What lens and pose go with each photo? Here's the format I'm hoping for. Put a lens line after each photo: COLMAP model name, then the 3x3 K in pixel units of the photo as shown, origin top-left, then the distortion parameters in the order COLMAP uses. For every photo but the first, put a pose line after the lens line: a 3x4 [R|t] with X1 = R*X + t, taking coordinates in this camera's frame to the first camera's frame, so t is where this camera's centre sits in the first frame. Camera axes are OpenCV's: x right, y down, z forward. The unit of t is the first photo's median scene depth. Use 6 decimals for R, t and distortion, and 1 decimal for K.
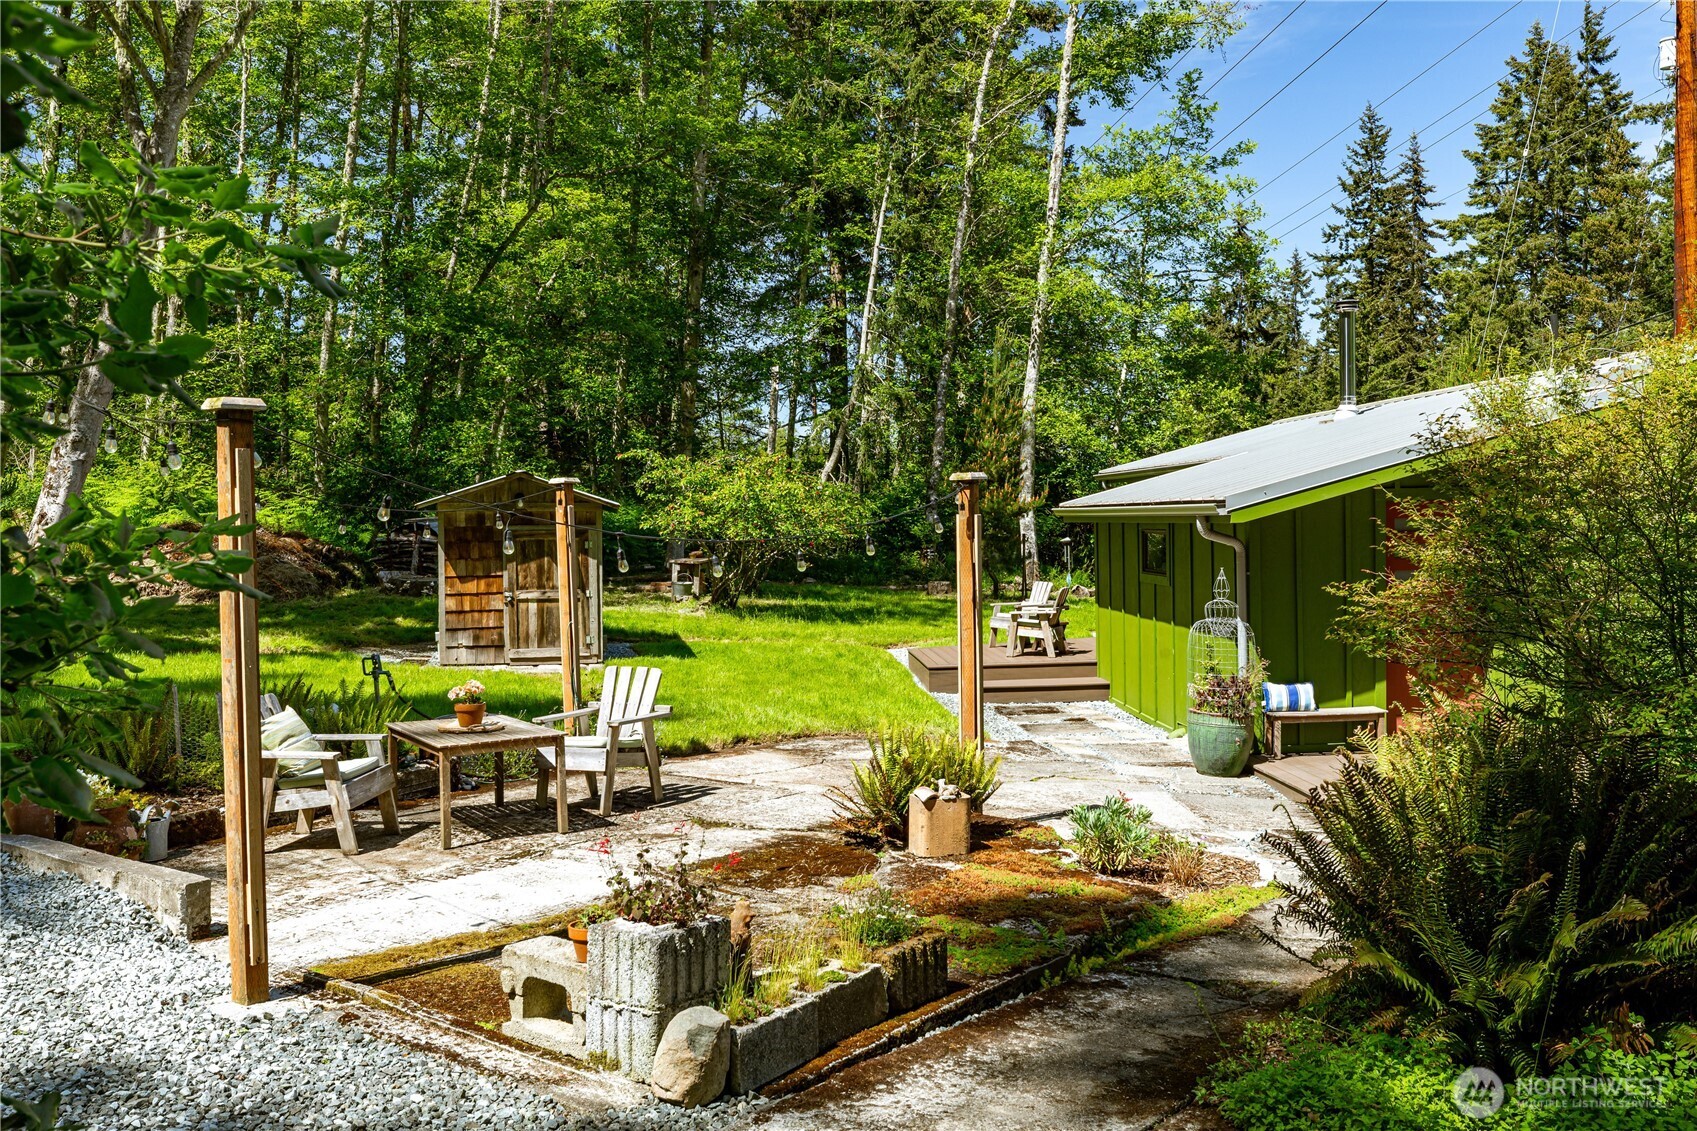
lens RADIAL K [[1570.1, 0, 848.5], [0, 1570.1, 565.5], [0, 0, 1]] dist [-0.003746, 0.641509]
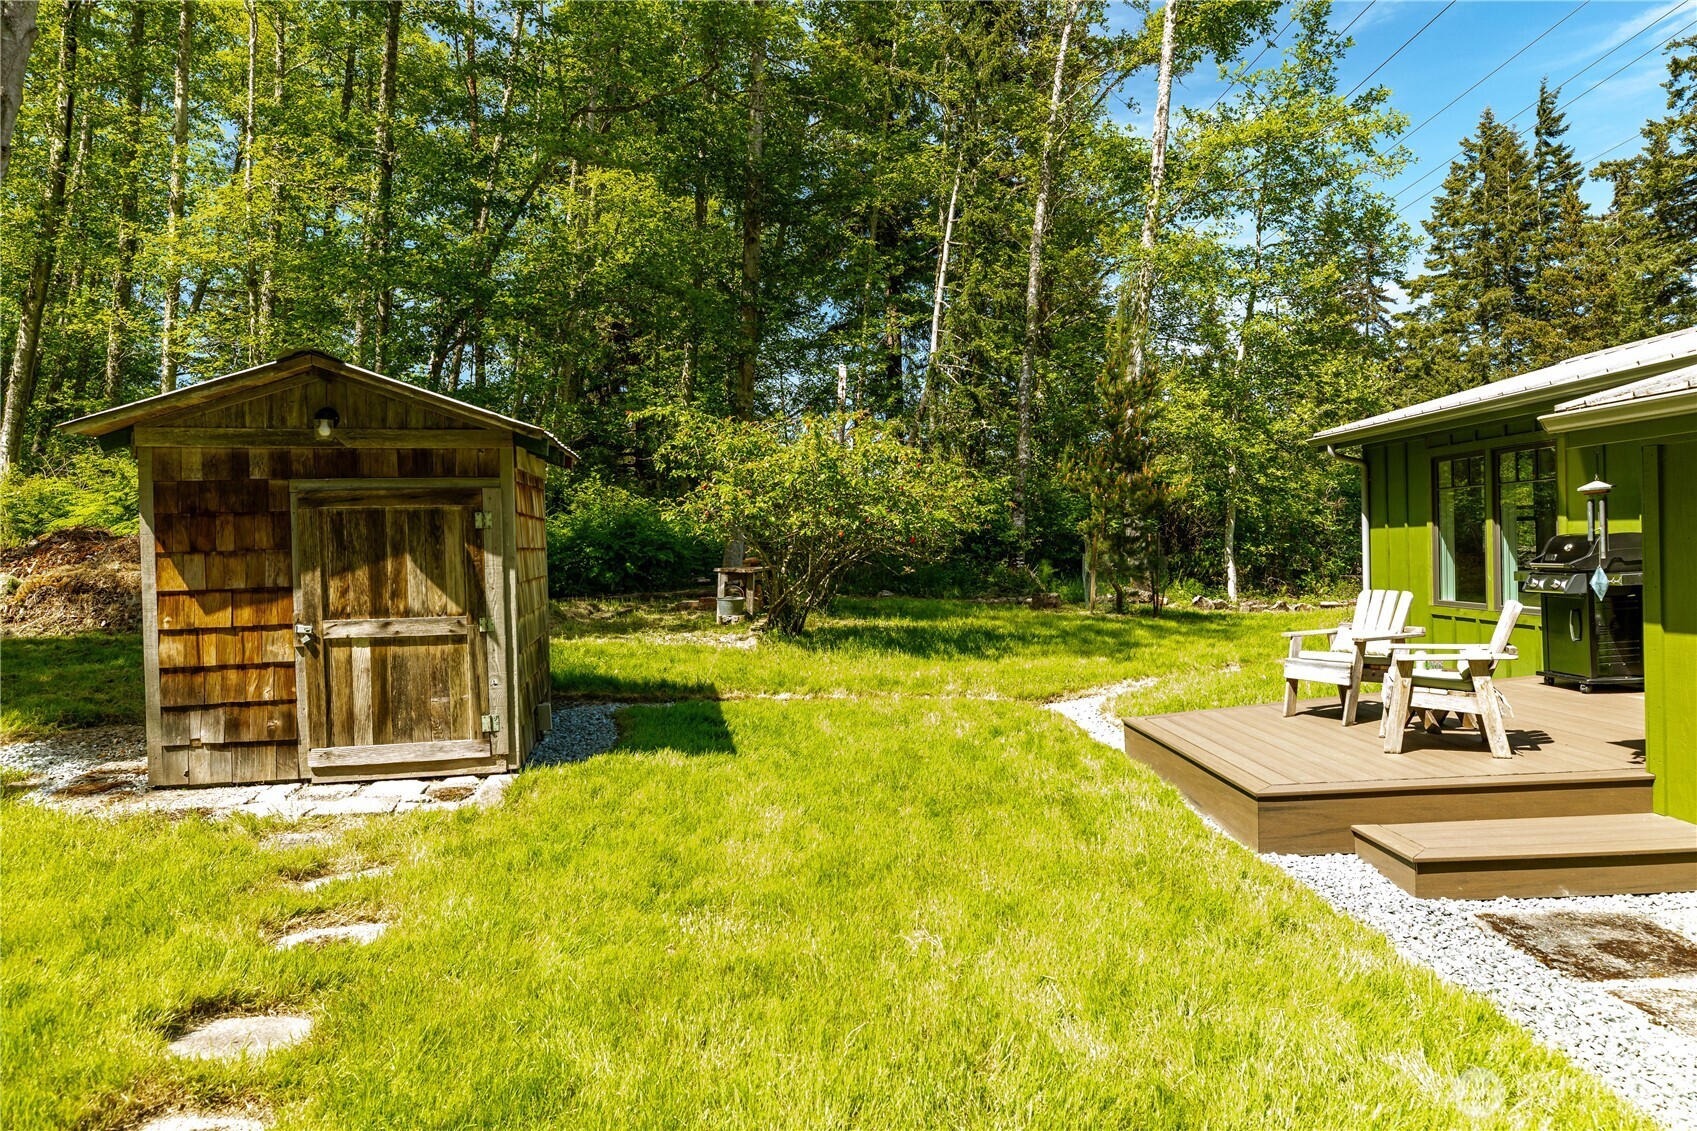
lens RADIAL K [[1171.4, 0, 848.5], [0, 1171.4, 565.5], [0, 0, 1]] dist [0.073025, 0.000263]
pose [[0.999397, -0.011624, -0.032725, -0.034406], [0.011124, 0.999819, -0.015411, 0.005118], [0.032898, 0.015037, 0.999346, 0.489082]]
